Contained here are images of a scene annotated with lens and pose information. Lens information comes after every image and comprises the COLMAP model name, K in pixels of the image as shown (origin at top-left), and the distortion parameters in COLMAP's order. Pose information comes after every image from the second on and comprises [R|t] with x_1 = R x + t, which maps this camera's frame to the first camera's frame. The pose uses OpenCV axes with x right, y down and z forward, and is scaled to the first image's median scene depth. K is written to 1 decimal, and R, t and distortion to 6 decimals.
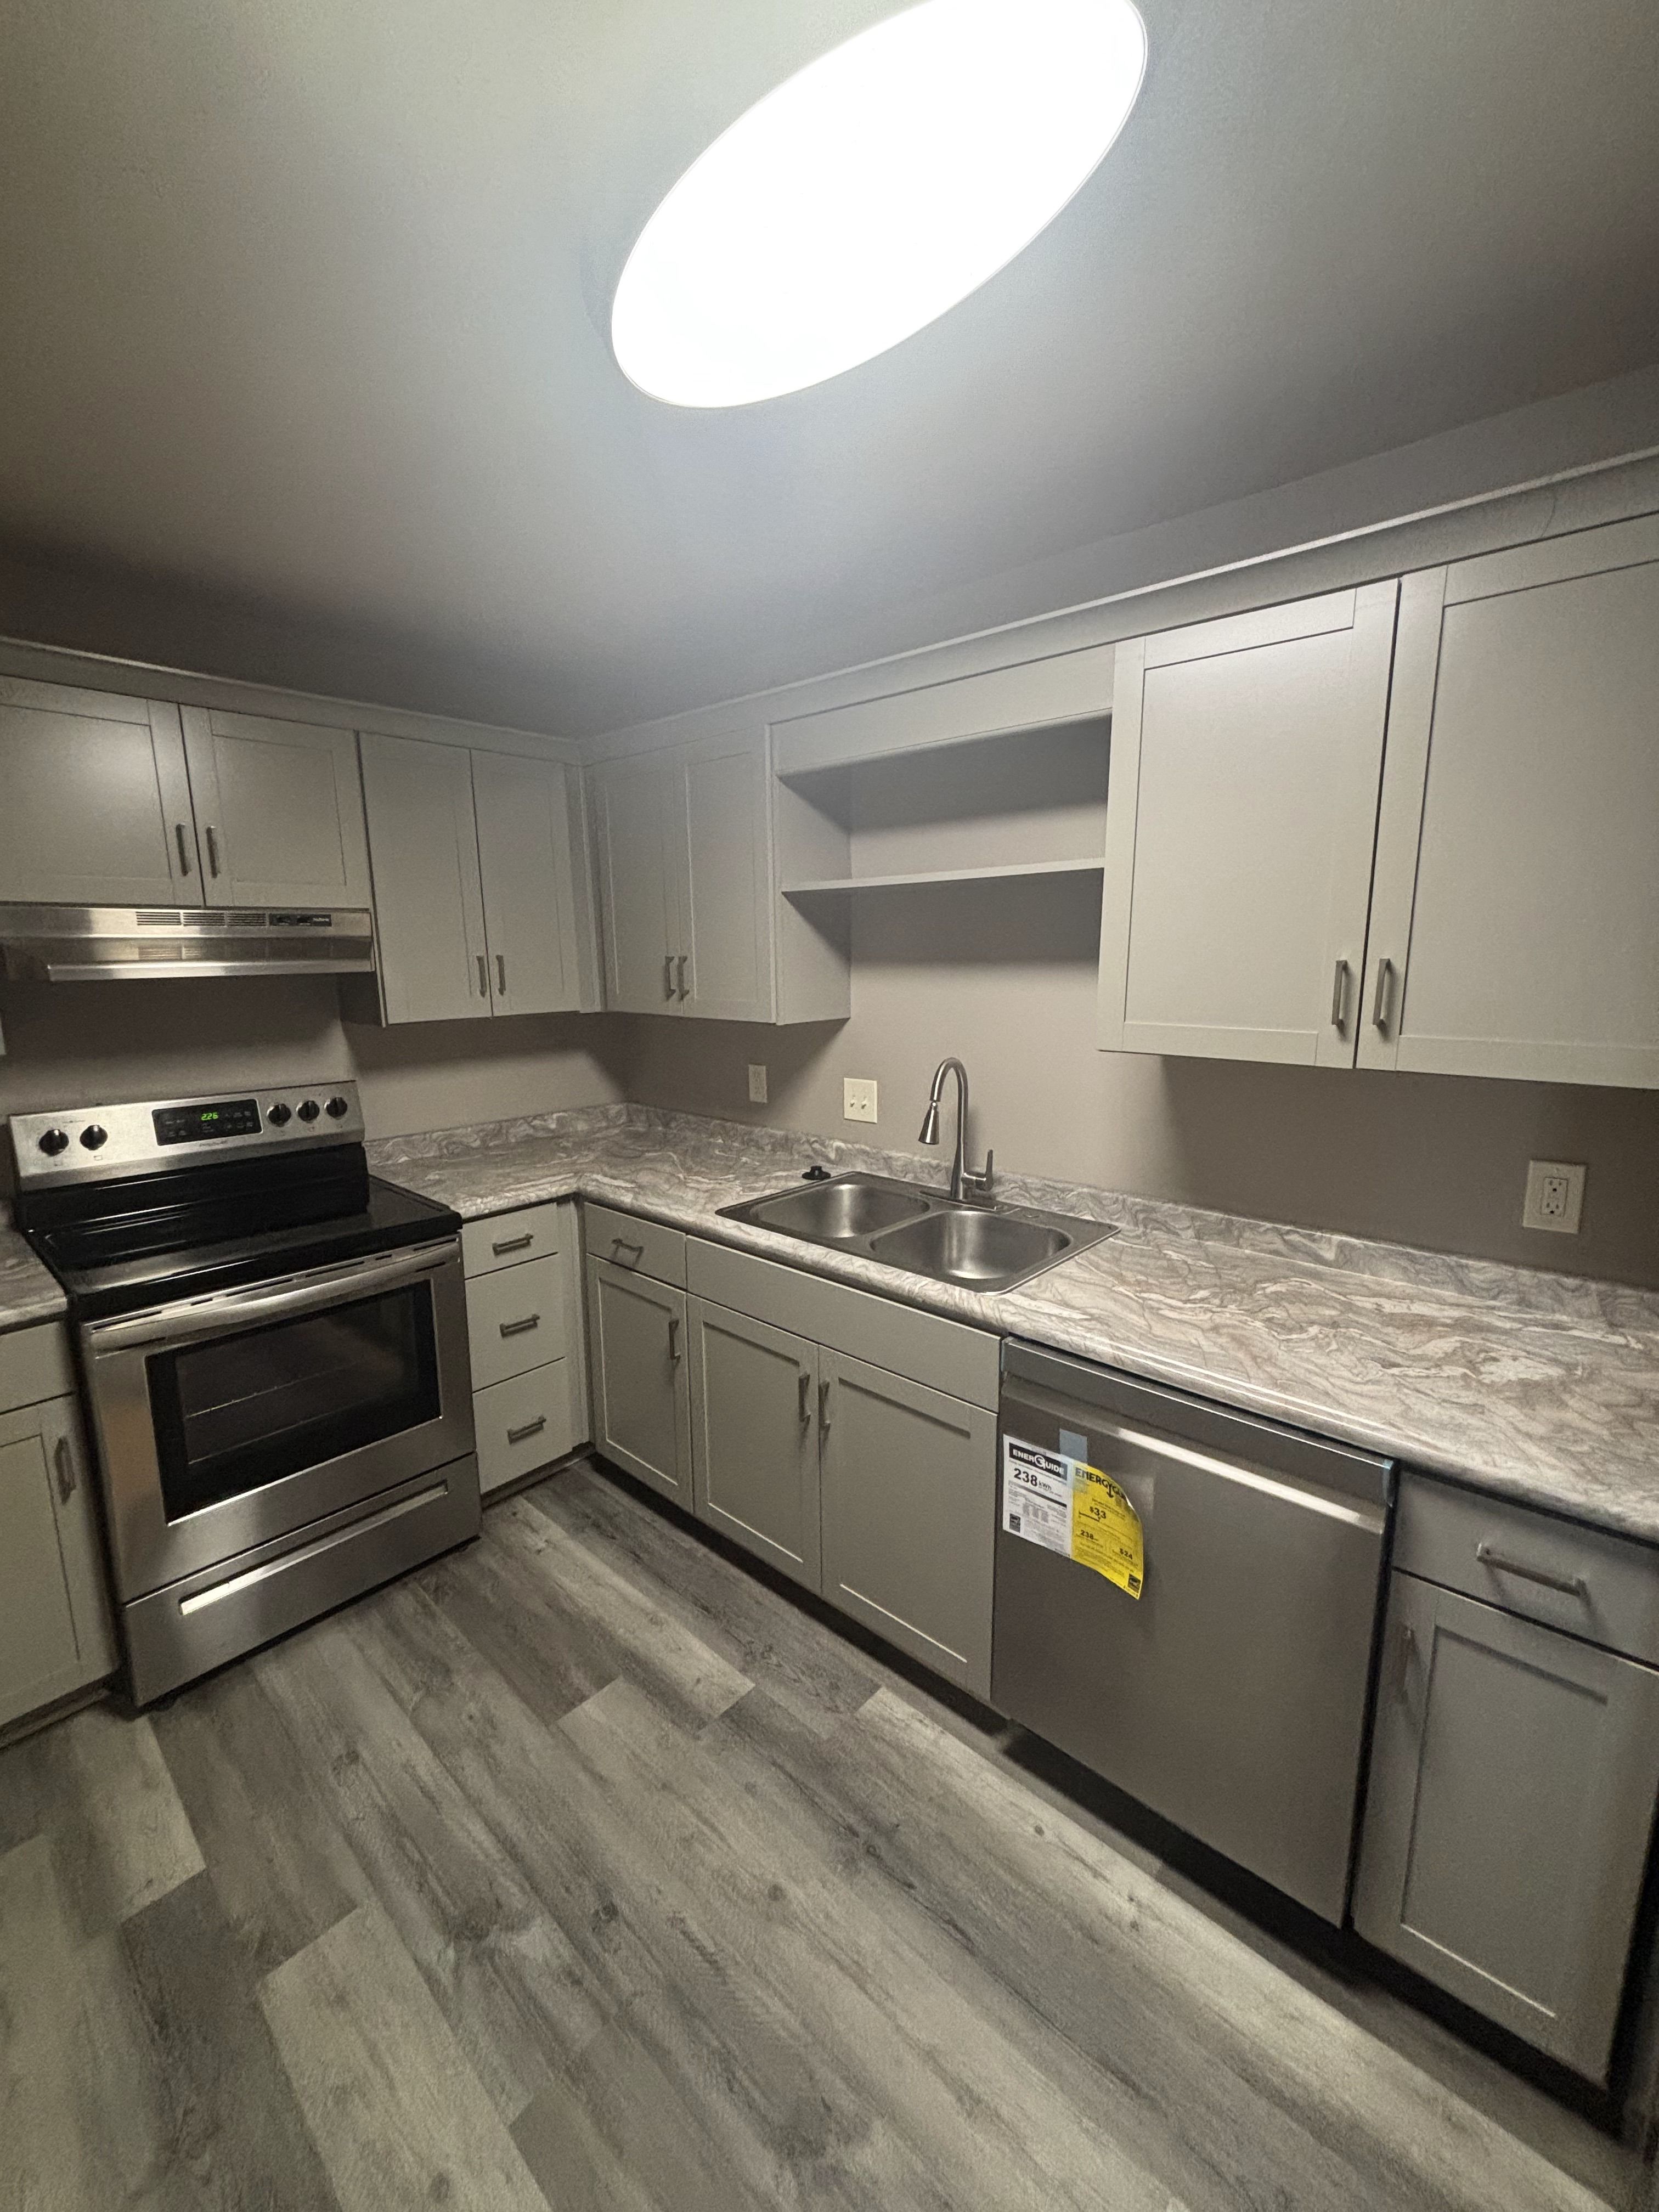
lens RADIAL K [[880.6, 0, 829.5], [0, 880.6, 1093.1], [0, 0, 1]] dist [0.007993, -0.005742]
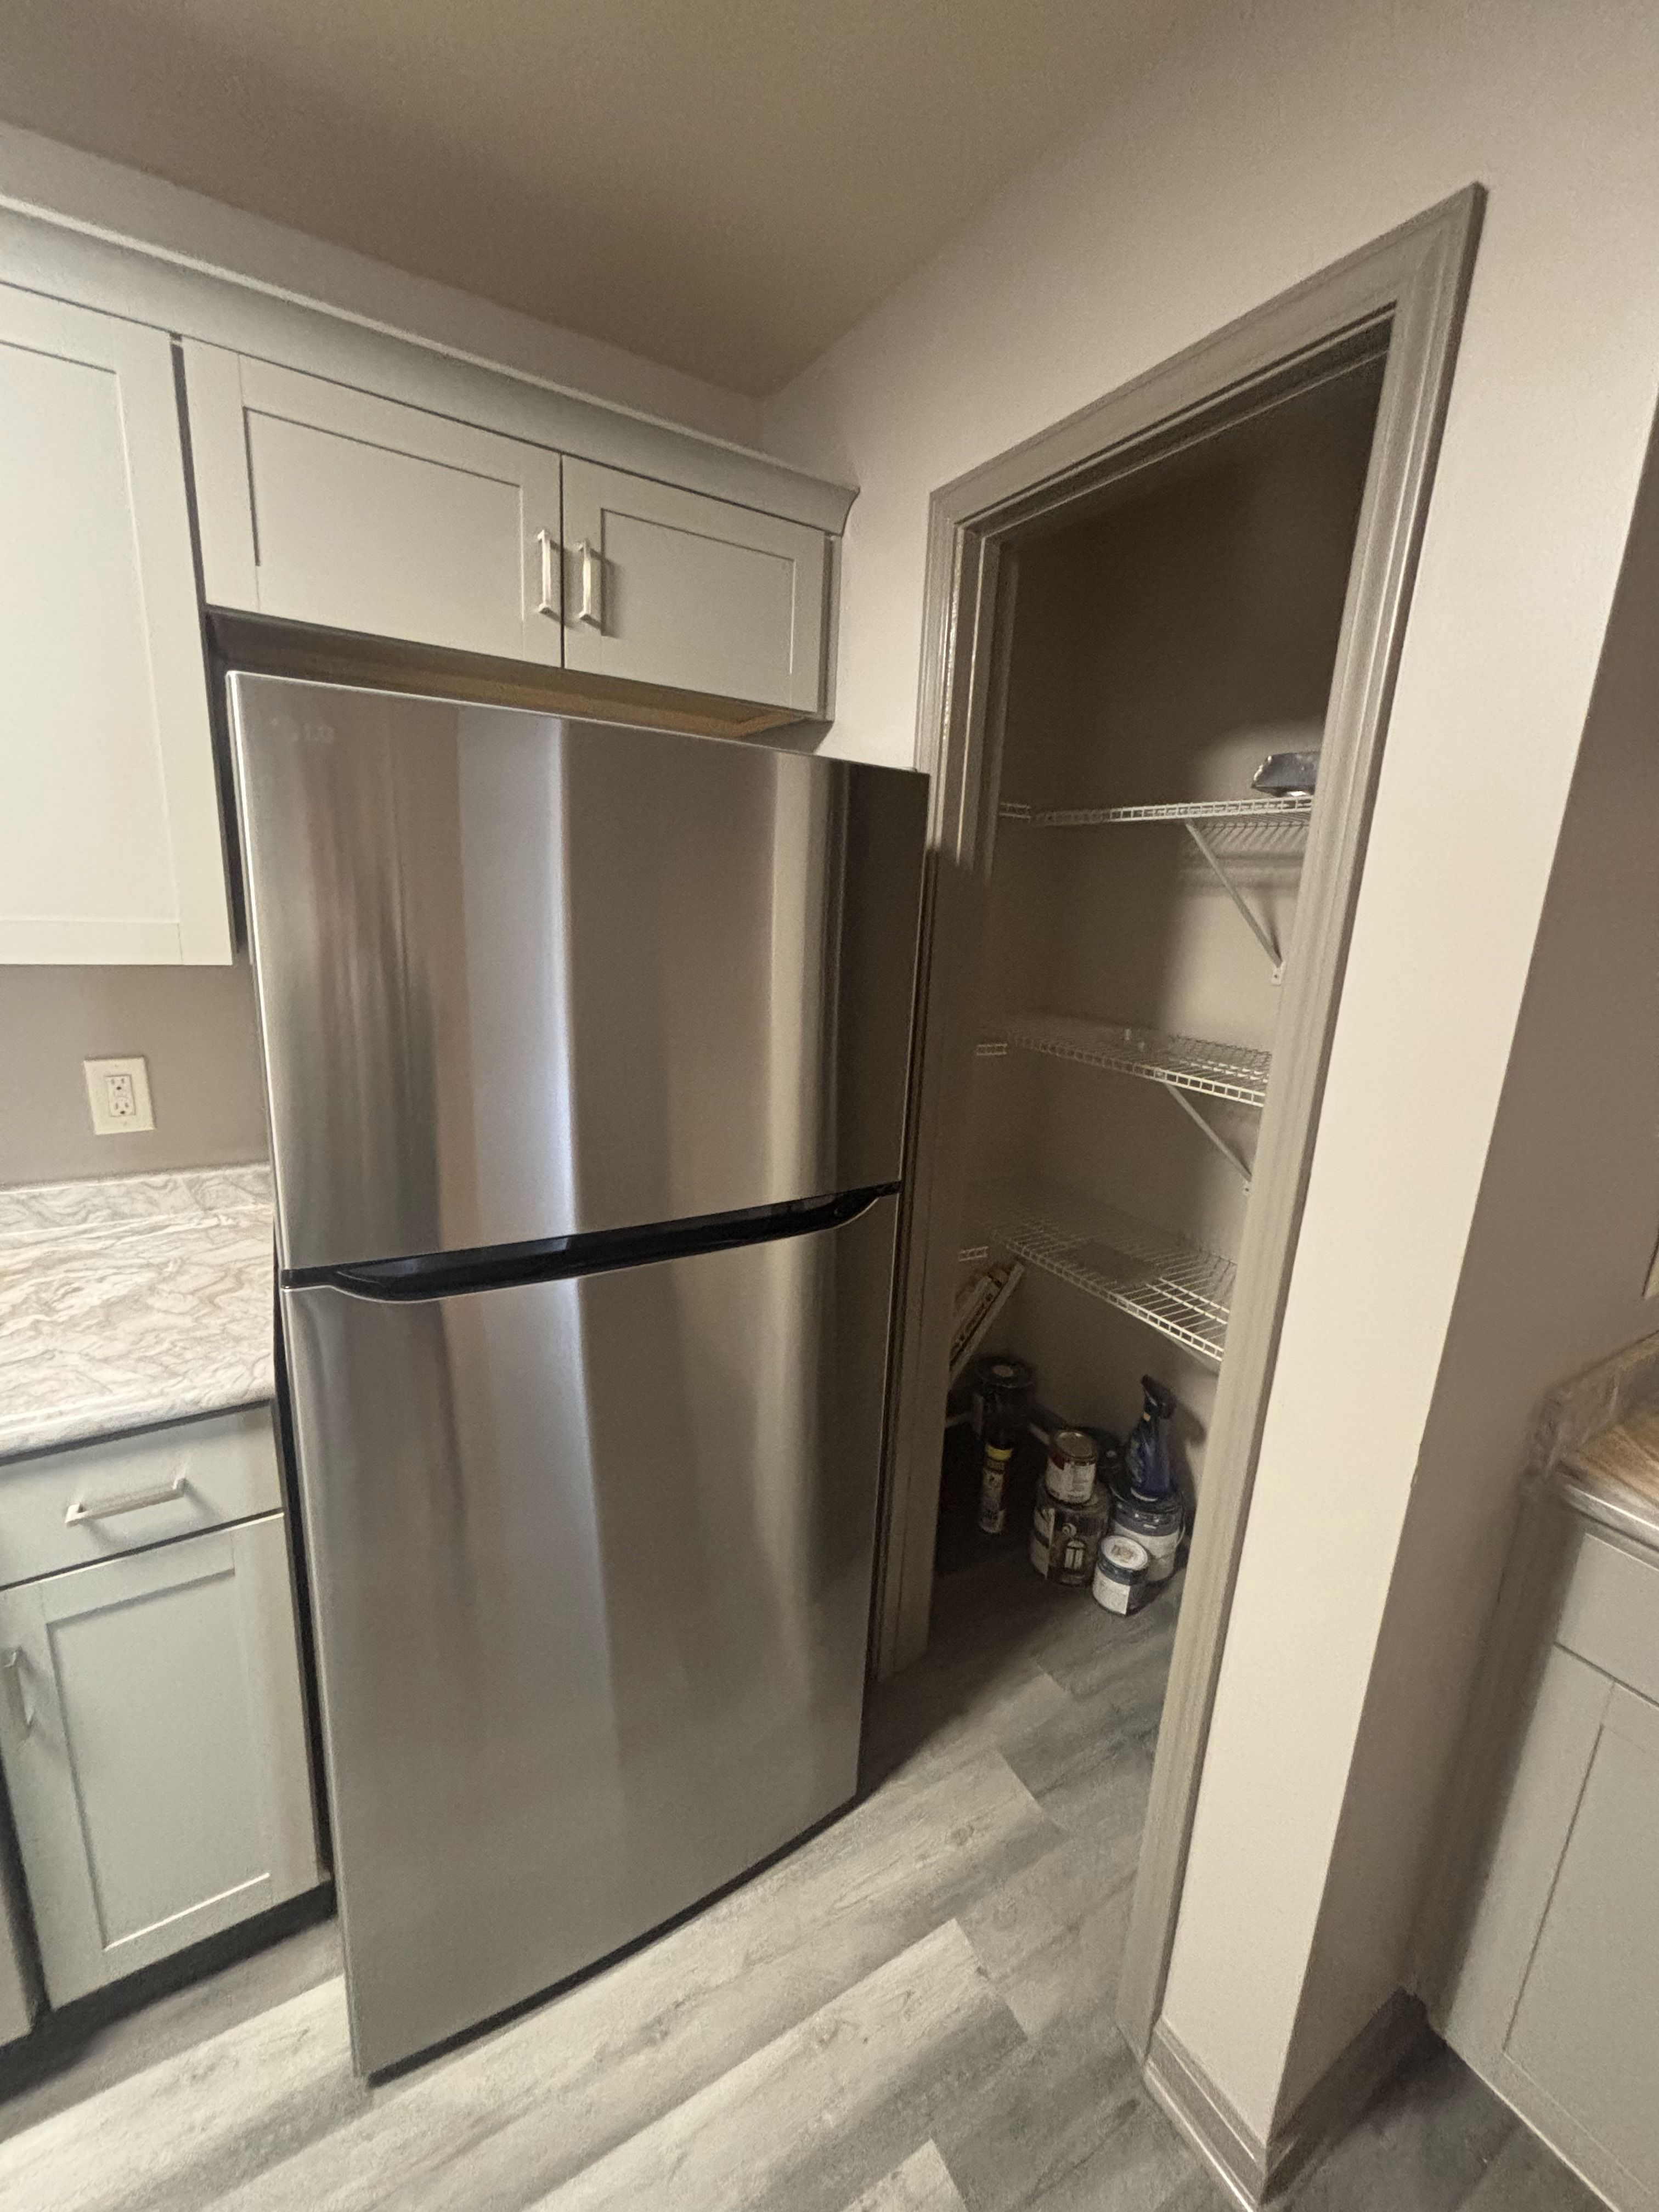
lens RADIAL K [[880.6, 0, 829.5], [0, 880.6, 1093.1], [0, 0, 1]] dist [0.007993, -0.005742]
pose [[0.285528, -0.184782, 0.940388, 0.174316], [0.100674, 0.981591, 0.162311, 0.042045], [-0.953068, 0.048329, 0.298874, 0.016268]]
